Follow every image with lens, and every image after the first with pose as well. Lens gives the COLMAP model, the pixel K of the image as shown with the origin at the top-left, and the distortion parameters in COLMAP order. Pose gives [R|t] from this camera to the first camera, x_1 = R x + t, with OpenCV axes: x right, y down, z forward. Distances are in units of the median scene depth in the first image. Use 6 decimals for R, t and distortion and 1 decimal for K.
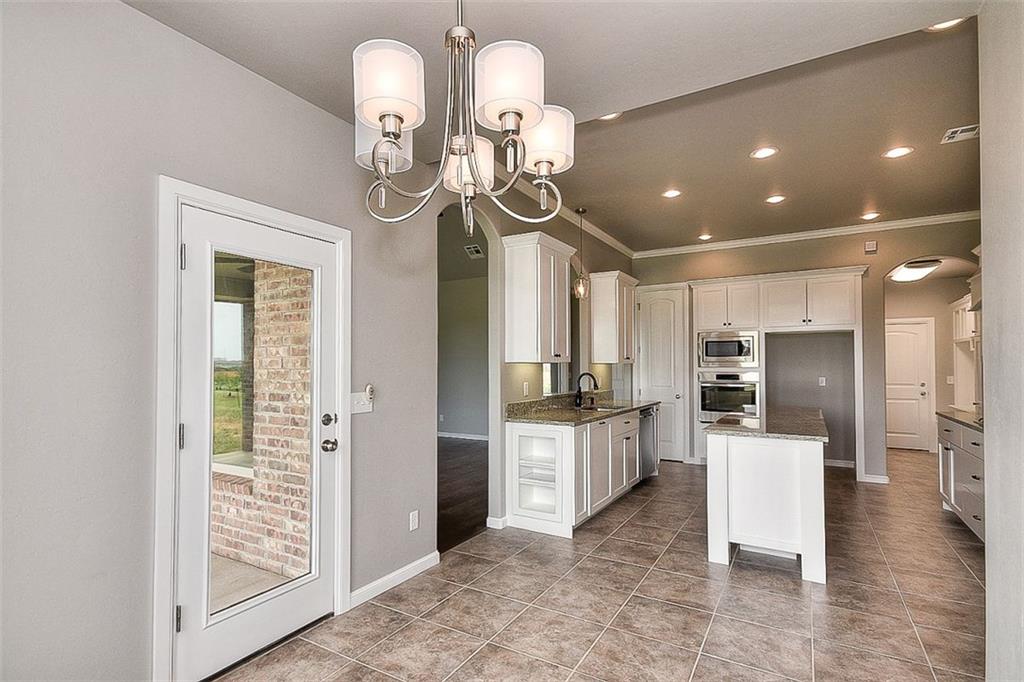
lens RADIAL K [[504.7, 0, 497.4], [0, 504.7, 359.9], [0, 0, 1]] dist [0.016267, 0.000003]
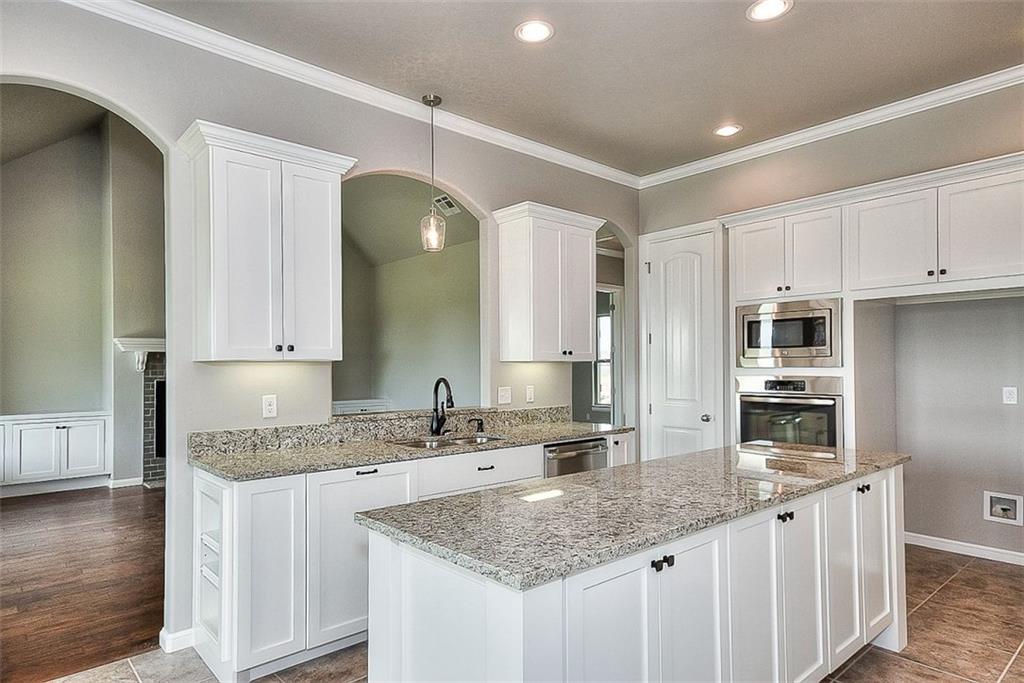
lens RADIAL K [[593.0, 0, 490.5], [0, 593.0, 362.4], [0, 0, 1]] dist [0.025307, 0.000780]
pose [[0.953787, -0.005056, -0.300441, 0.336657], [0.007474, 0.999948, 0.006900, 0.002336], [0.300390, -0.008827, 0.953776, 0.283838]]
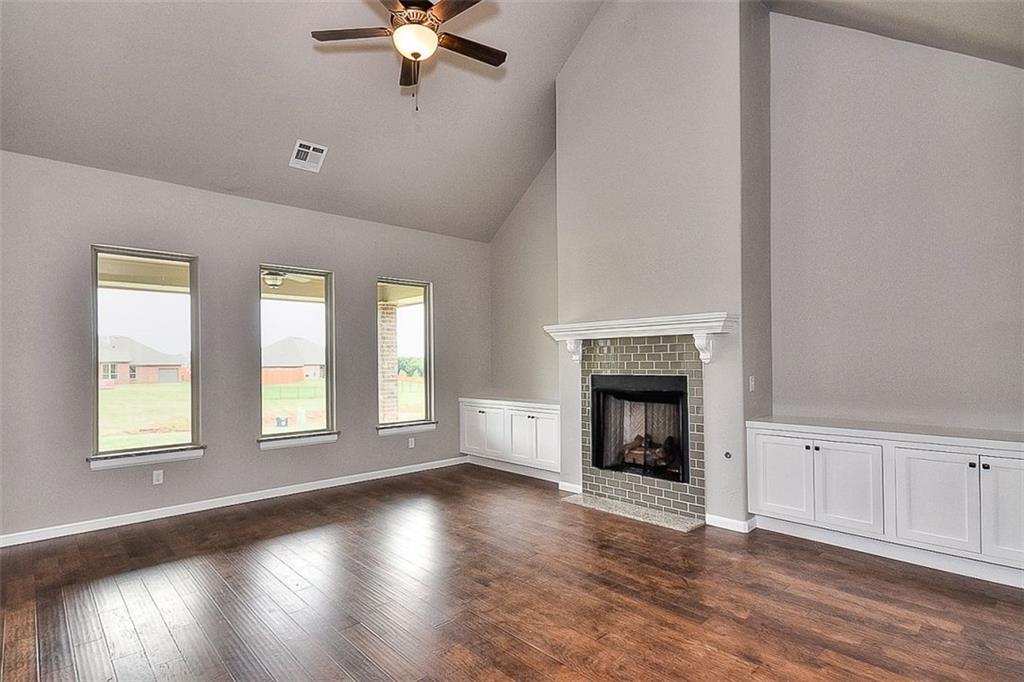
lens RADIAL K [[504.7, 0, 492.6], [0, 504.7, 355.9], [0, 0, 1]] dist [0.016267, 0.000003]
pose [[-0.276210, -0.007202, -0.961070, 0.214128], [0.020186, 0.999708, -0.013292, 0.016861], [0.960885, -0.023071, -0.275984, 1.164984]]
